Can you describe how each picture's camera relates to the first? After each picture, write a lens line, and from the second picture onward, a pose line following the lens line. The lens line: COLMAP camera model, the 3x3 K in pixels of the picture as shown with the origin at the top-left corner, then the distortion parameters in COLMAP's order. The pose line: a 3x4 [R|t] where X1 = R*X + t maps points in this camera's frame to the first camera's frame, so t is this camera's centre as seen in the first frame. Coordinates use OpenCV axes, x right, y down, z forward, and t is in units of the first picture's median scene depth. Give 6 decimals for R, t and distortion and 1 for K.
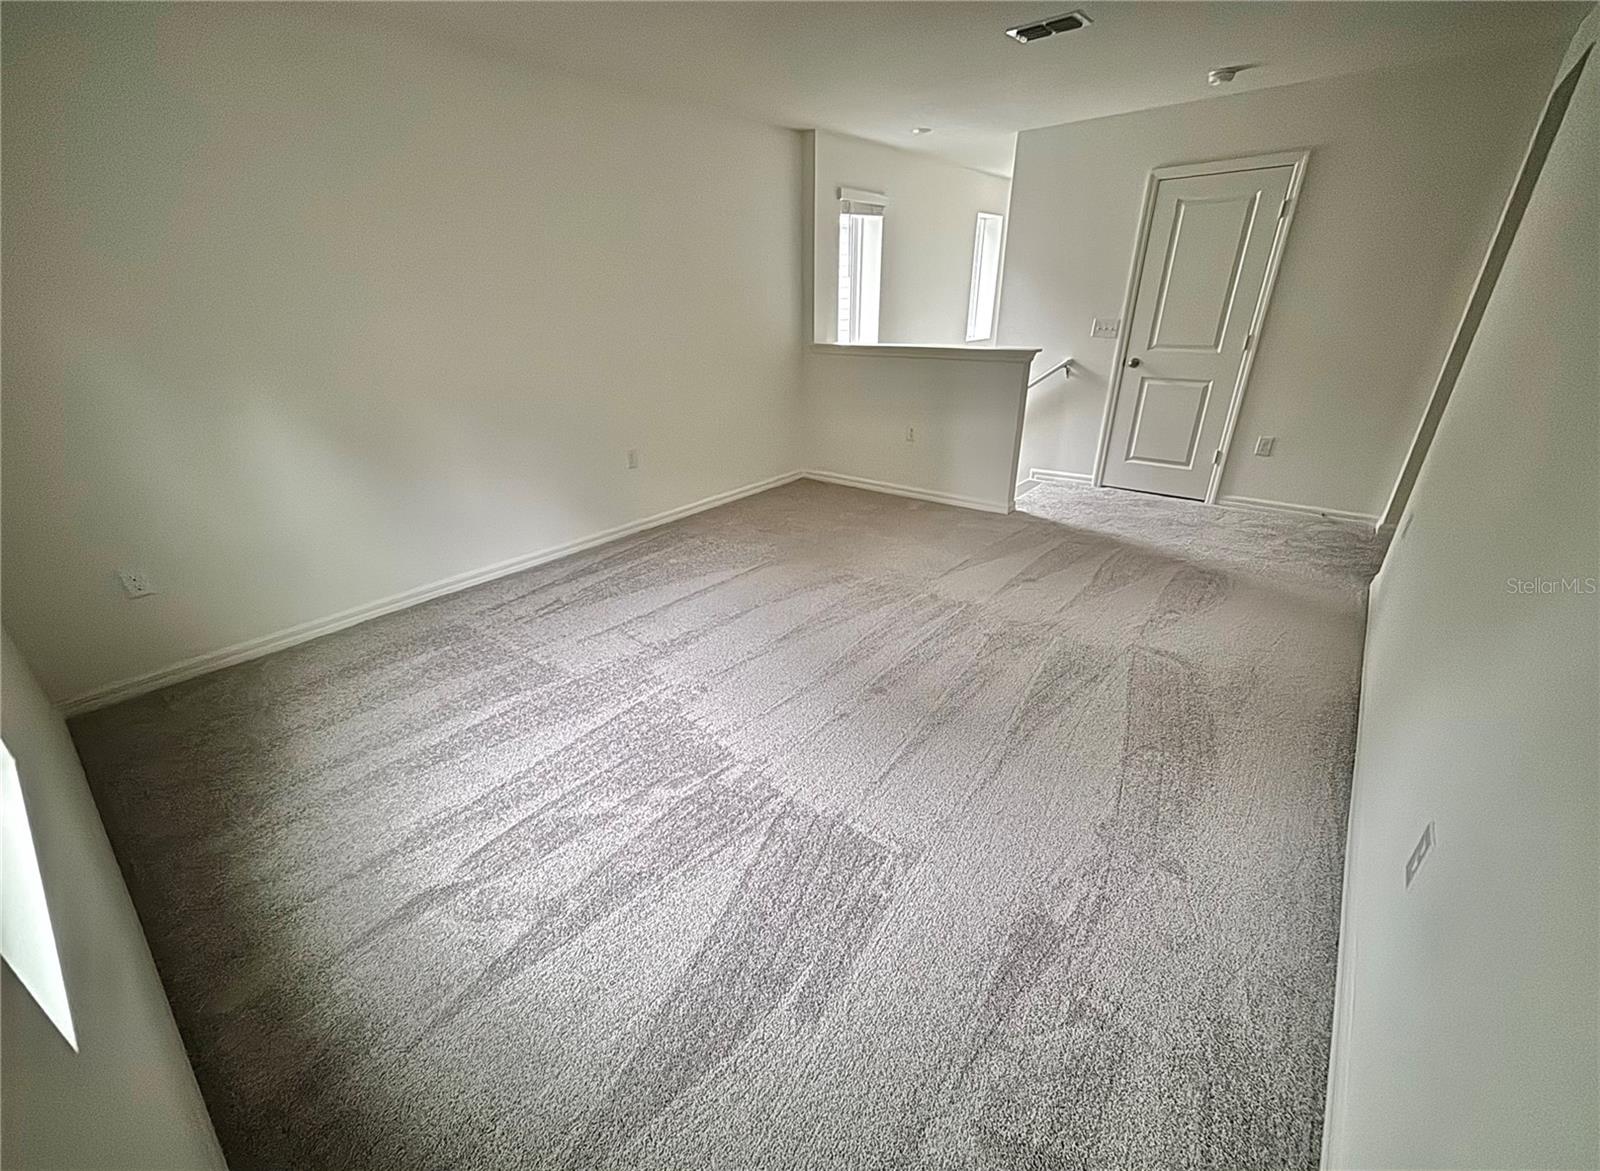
lens RADIAL K [[649.9, 0, 800.0], [0, 649.9, 585.5], [0, 0, 1]] dist [-0.000154, -0.000004]
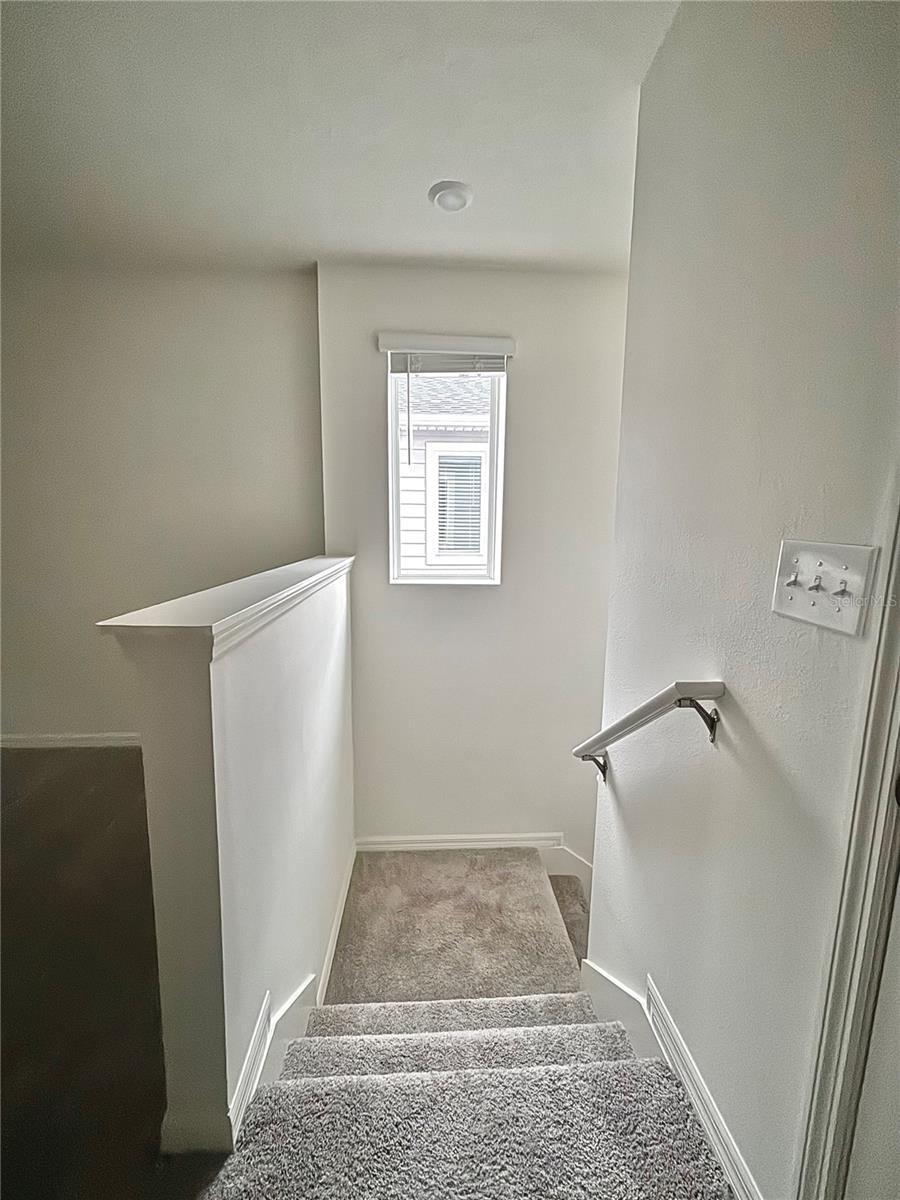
lens RADIAL K [[488.1, 0, 450.0], [0, 488.1, 600.0], [0, 0, 1]] dist [-0.009166, -0.000062]
pose [[0.667922, 0.141356, -0.730683, 0.486655], [-0.333223, 0.934688, -0.123779, -0.319764], [0.665464, 0.326155, 0.671402, 0.785952]]
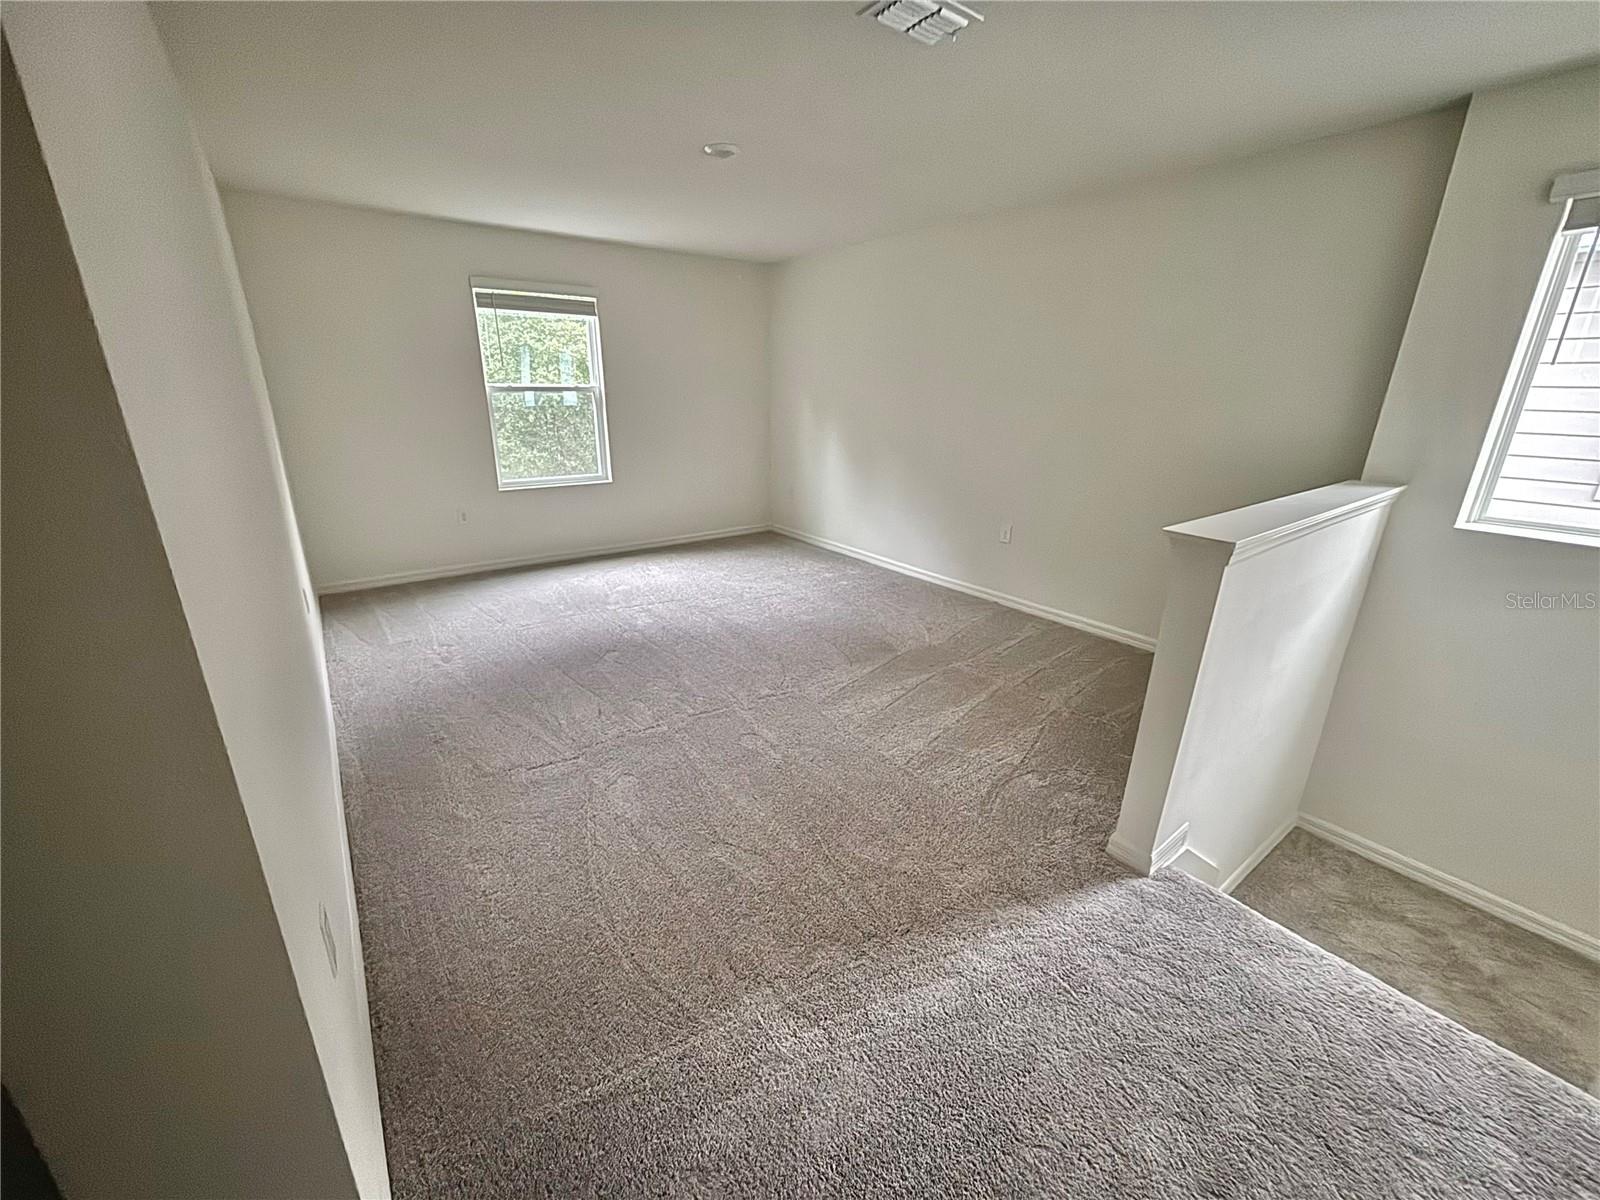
lens RADIAL K [[646.7, 0, 798.5], [0, 646.7, 596.4], [0, 0, 1]] dist [-0.001309, 0.000526]
pose [[-0.239666, 0.322376, -0.915770, 0.682391], [-0.415476, 0.818465, 0.396856, -0.320266], [0.877462, 0.475593, -0.062218, 0.681055]]
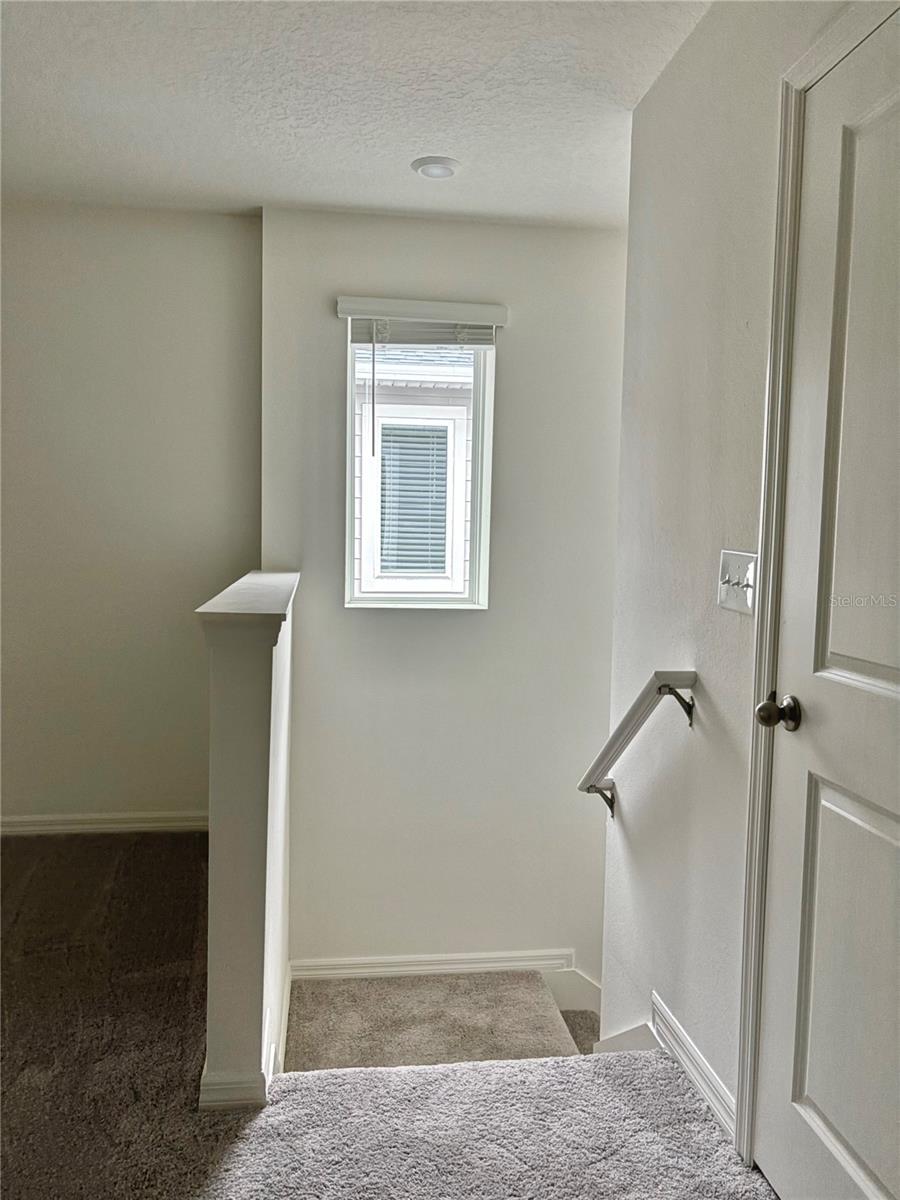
lens RADIAL K [[908.7, 0, 450.0], [0, 908.7, 600.0], [0, 0, 1]] dist [-0.003711, 0.000619]
pose [[0.728013, 0.088880, -0.679778, 0.625669], [-0.317803, 0.922338, -0.219759, -0.249722], [0.607453, 0.376023, 0.699720, 0.619315]]
